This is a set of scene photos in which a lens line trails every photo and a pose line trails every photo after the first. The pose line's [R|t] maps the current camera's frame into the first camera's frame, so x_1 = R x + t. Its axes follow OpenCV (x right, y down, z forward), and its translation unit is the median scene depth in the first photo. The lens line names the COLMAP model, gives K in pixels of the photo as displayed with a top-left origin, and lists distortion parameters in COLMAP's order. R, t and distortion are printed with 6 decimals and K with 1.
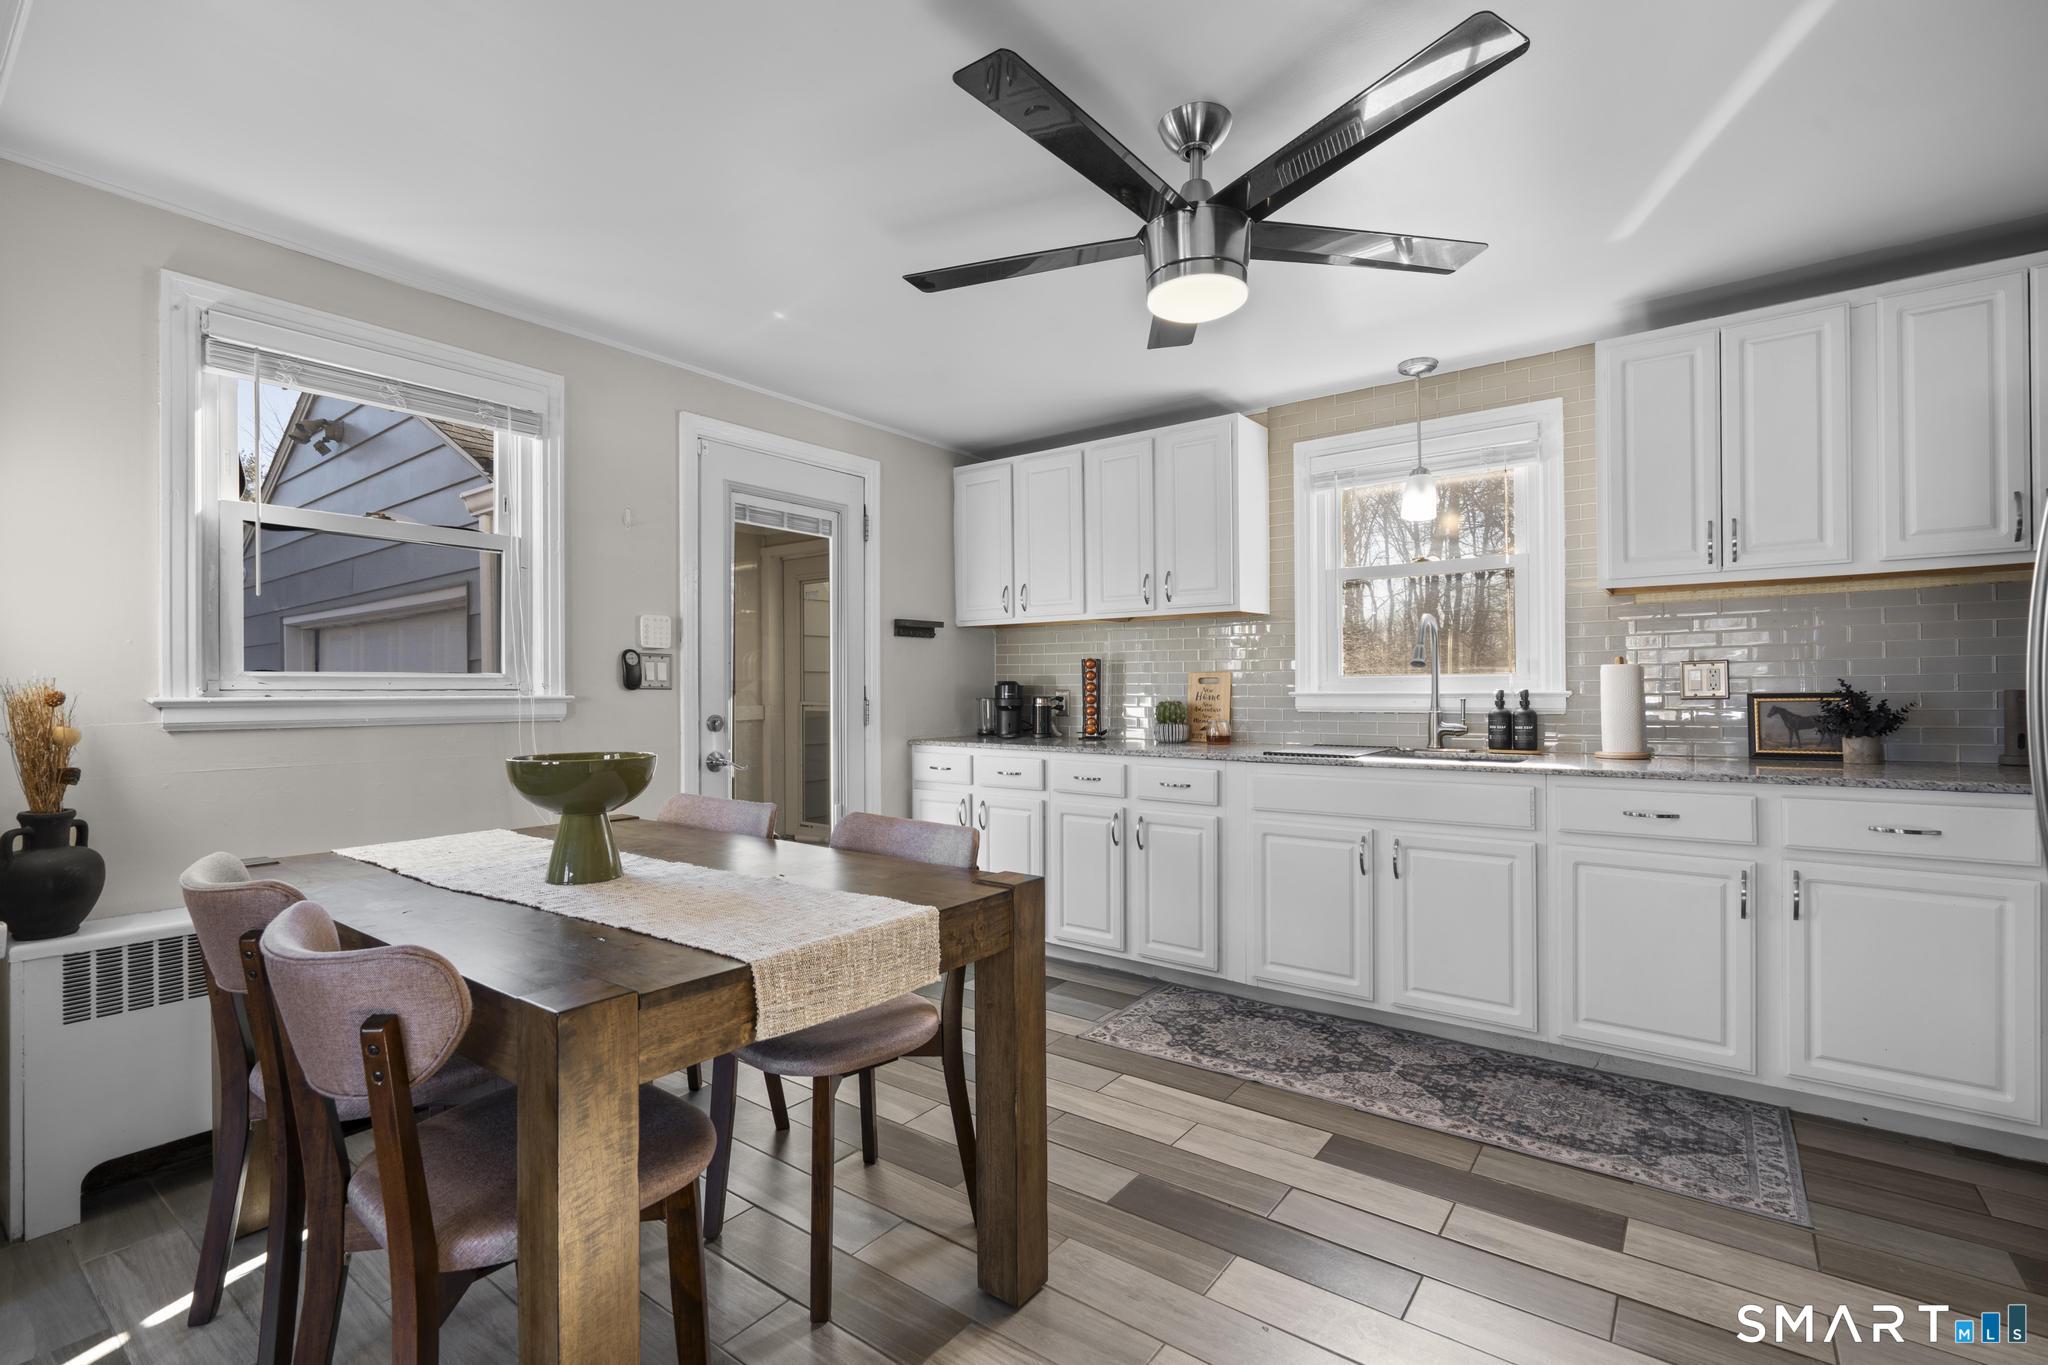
lens RADIAL K [[914.2, 0, 1023.0], [0, 914.2, 688.1], [0, 0, 1]] dist [-0.006828, 0.002125]
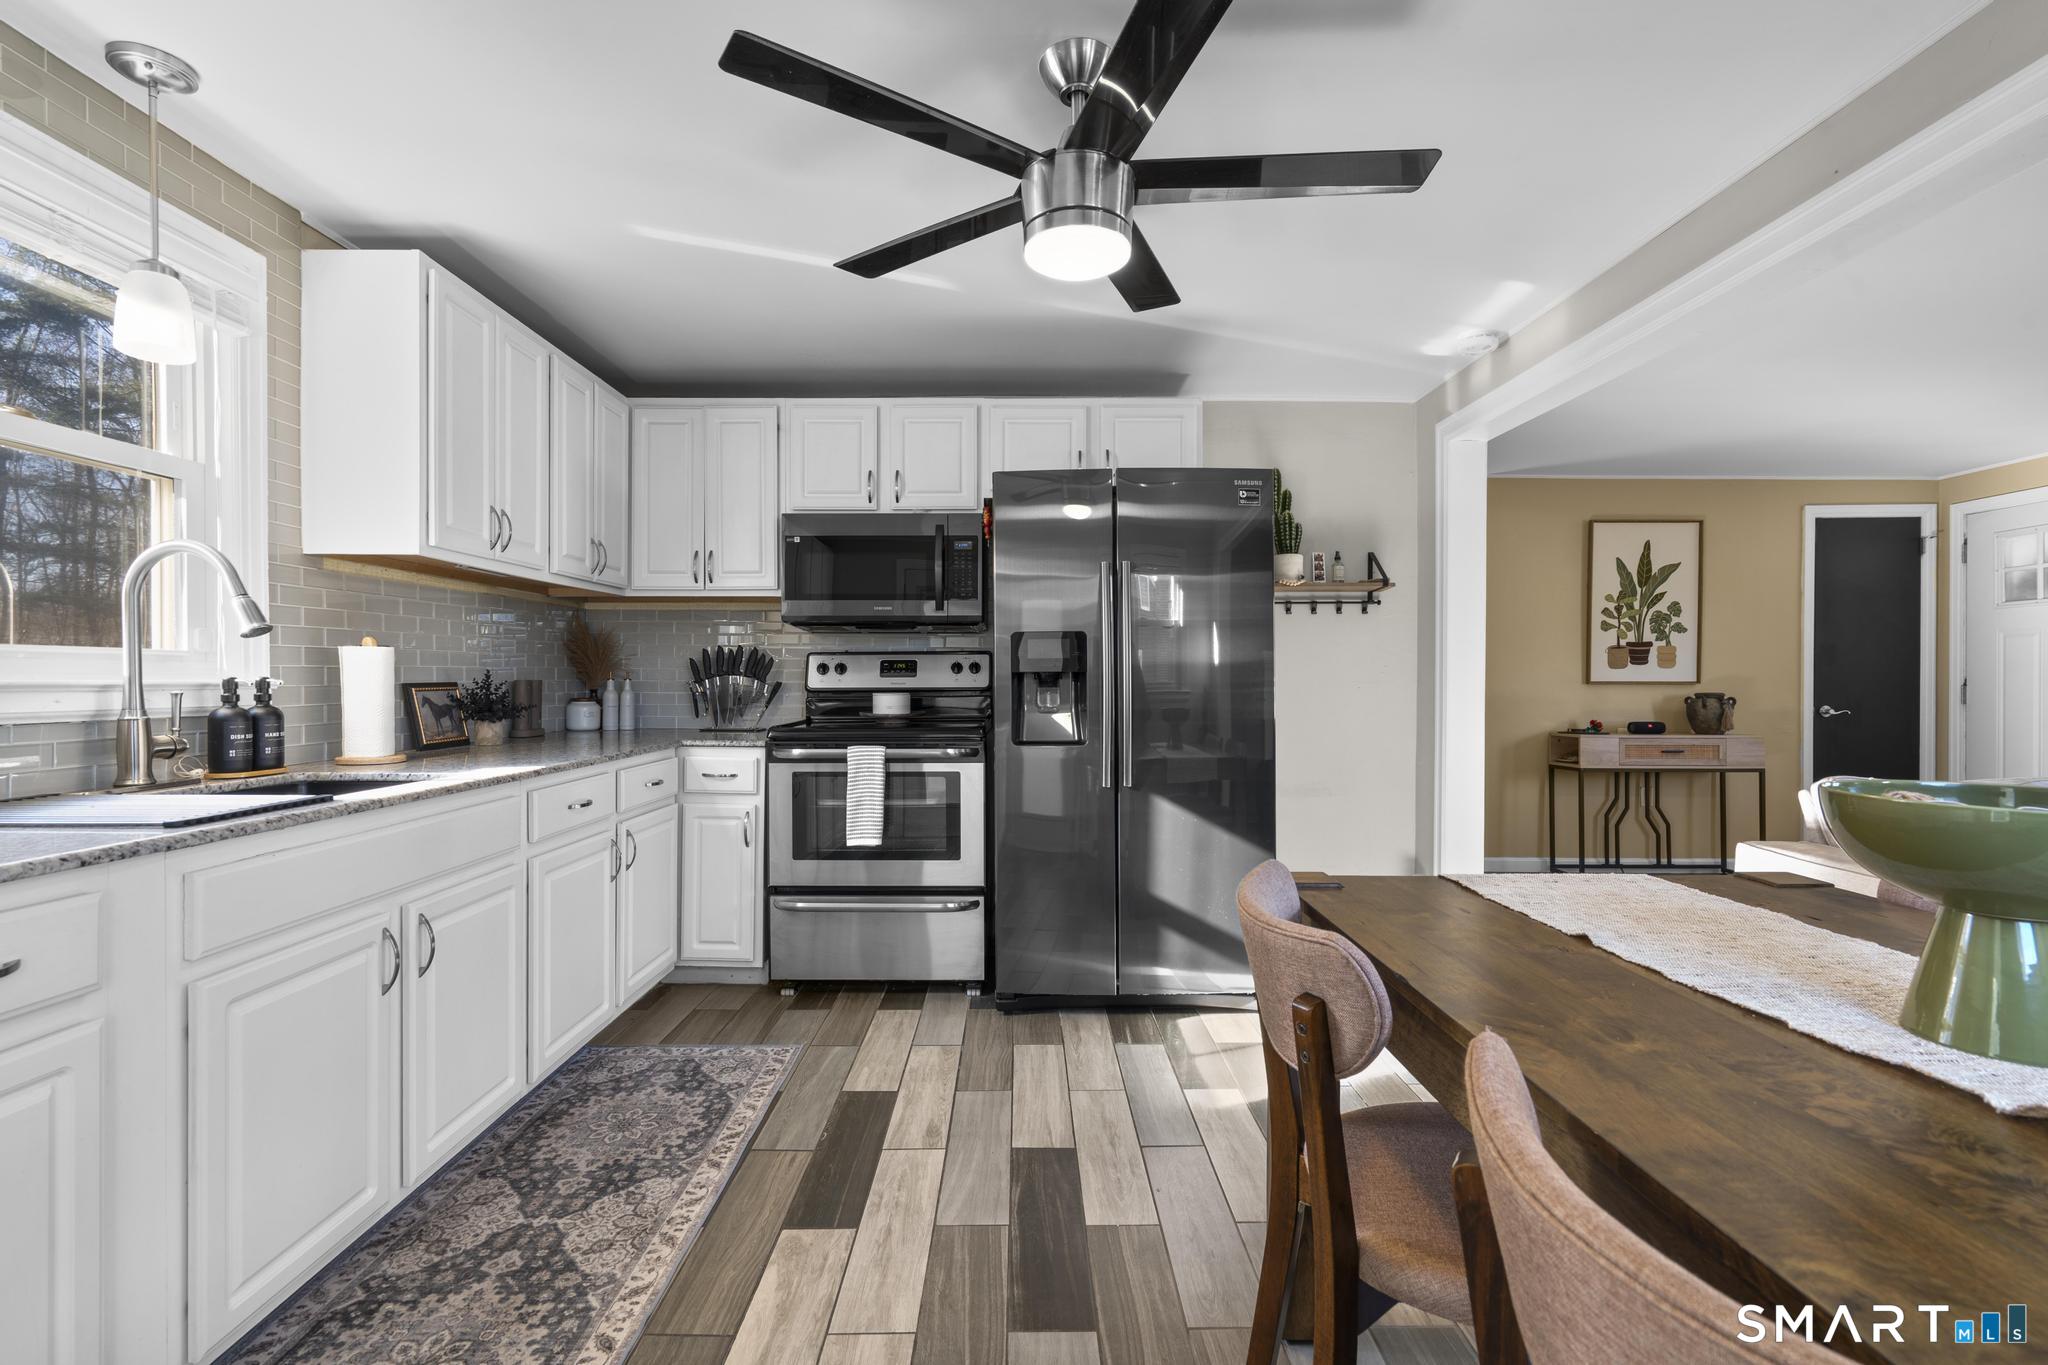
lens RADIAL K [[914.2, 0, 1017.7], [0, 914.2, 688.0], [0, 0, 1]] dist [-0.006828, 0.002125]
pose [[-0.597839, -0.002091, 0.801613, -0.337310], [0.001553, 0.999992, 0.003767, 0.008858], [-0.801614, 0.003497, -0.597831, 1.046003]]
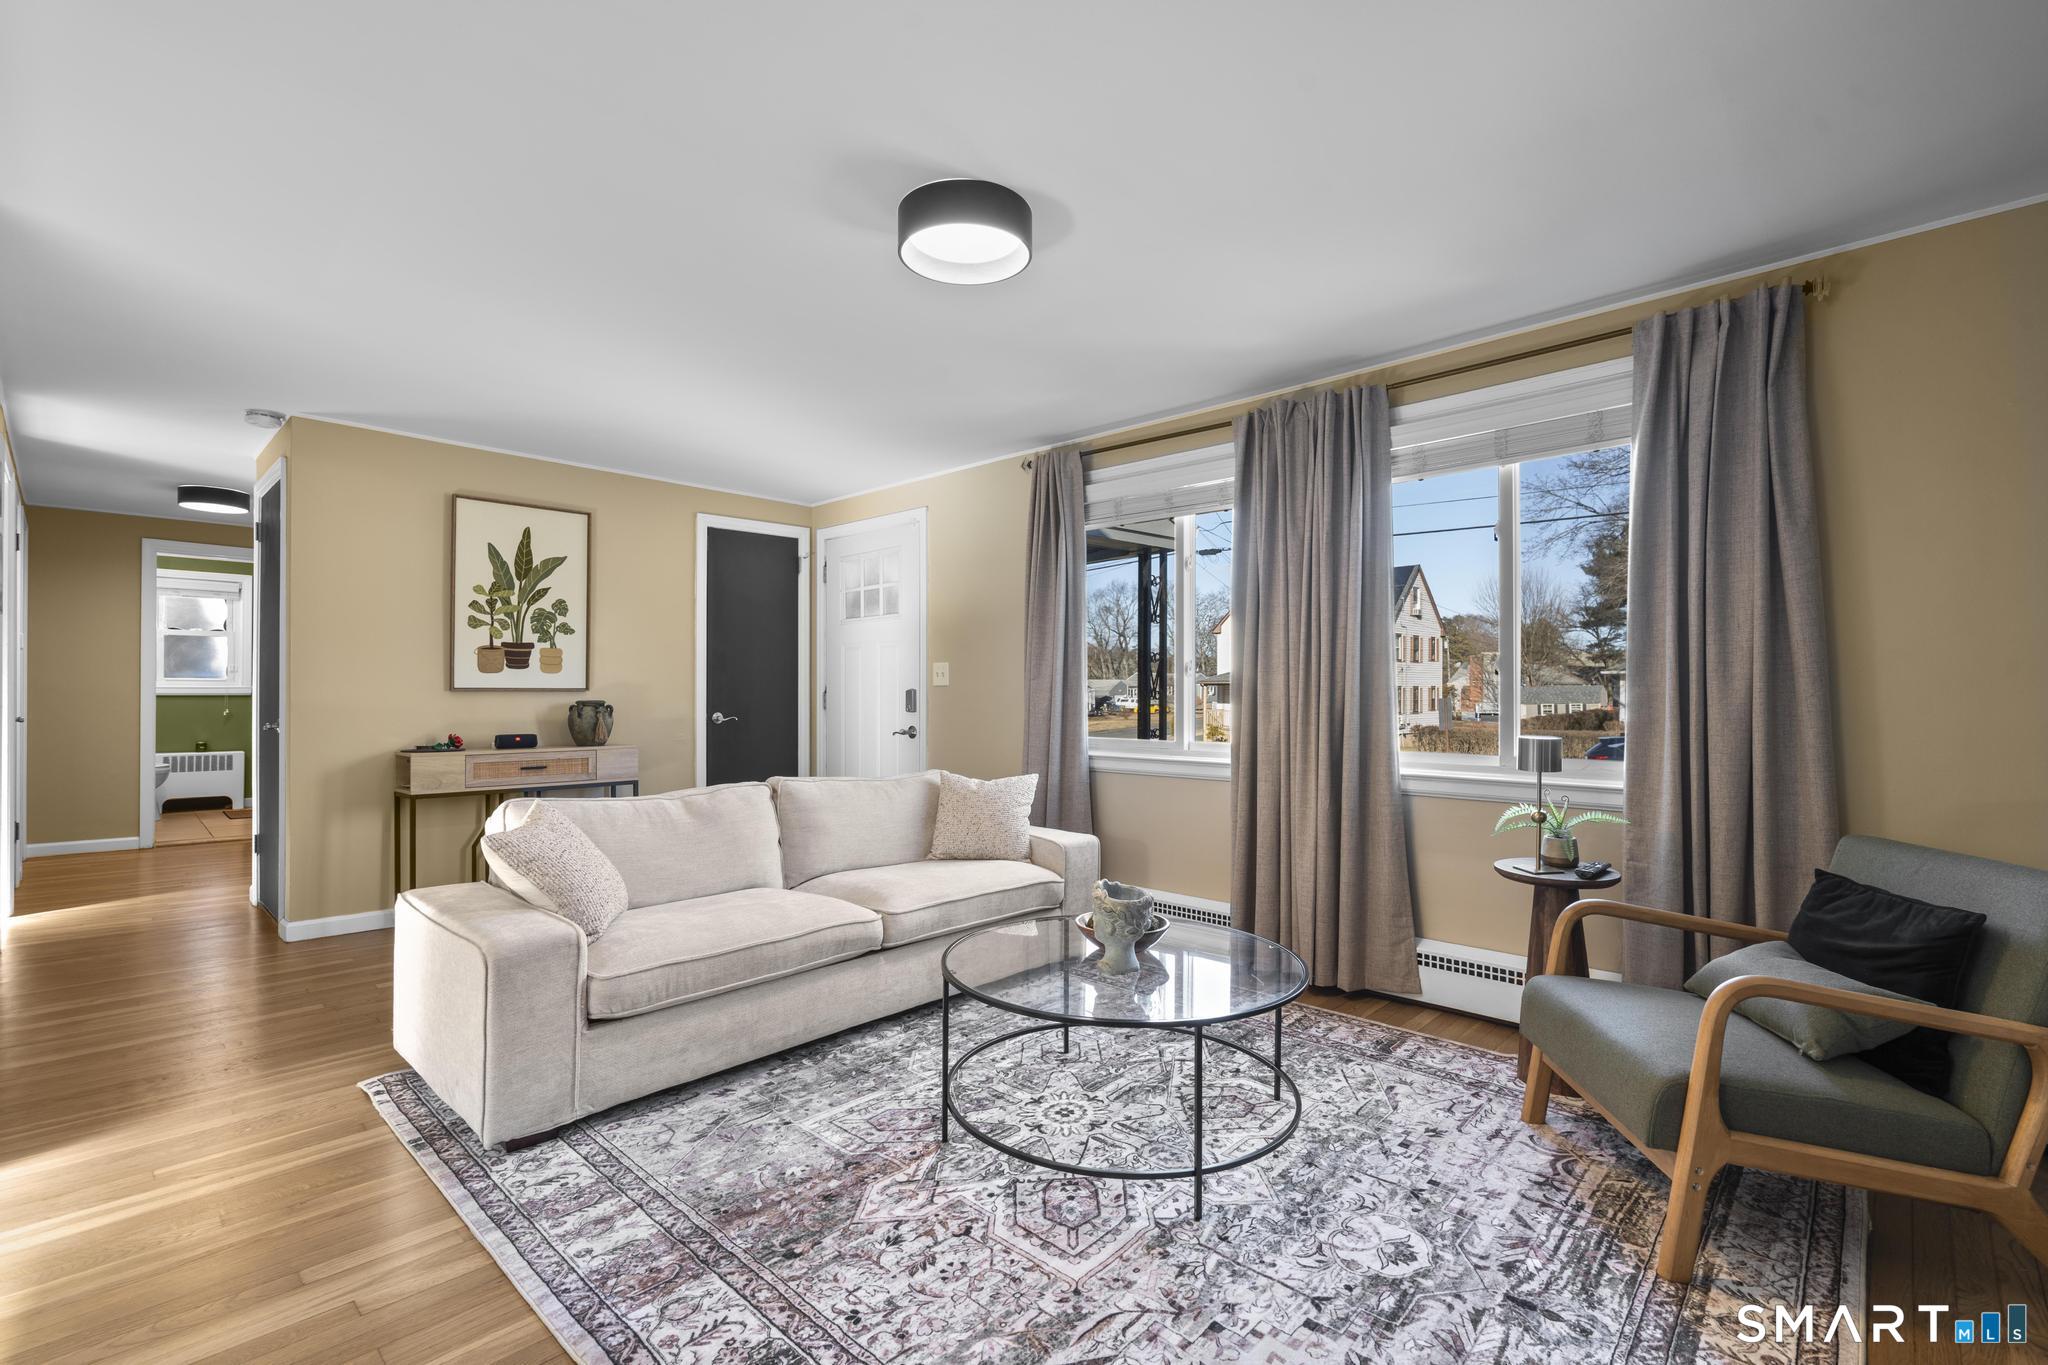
lens RADIAL K [[914.2, 0, 1022.8], [0, 914.2, 689.4], [0, 0, 1]] dist [-0.006828, 0.002125]
pose [[-0.992786, 0.002442, 0.119872, -0.684111], [0.002043, 0.999992, -0.003458, 0.014370], [-0.119880, -0.003188, -0.992783, 0.428050]]
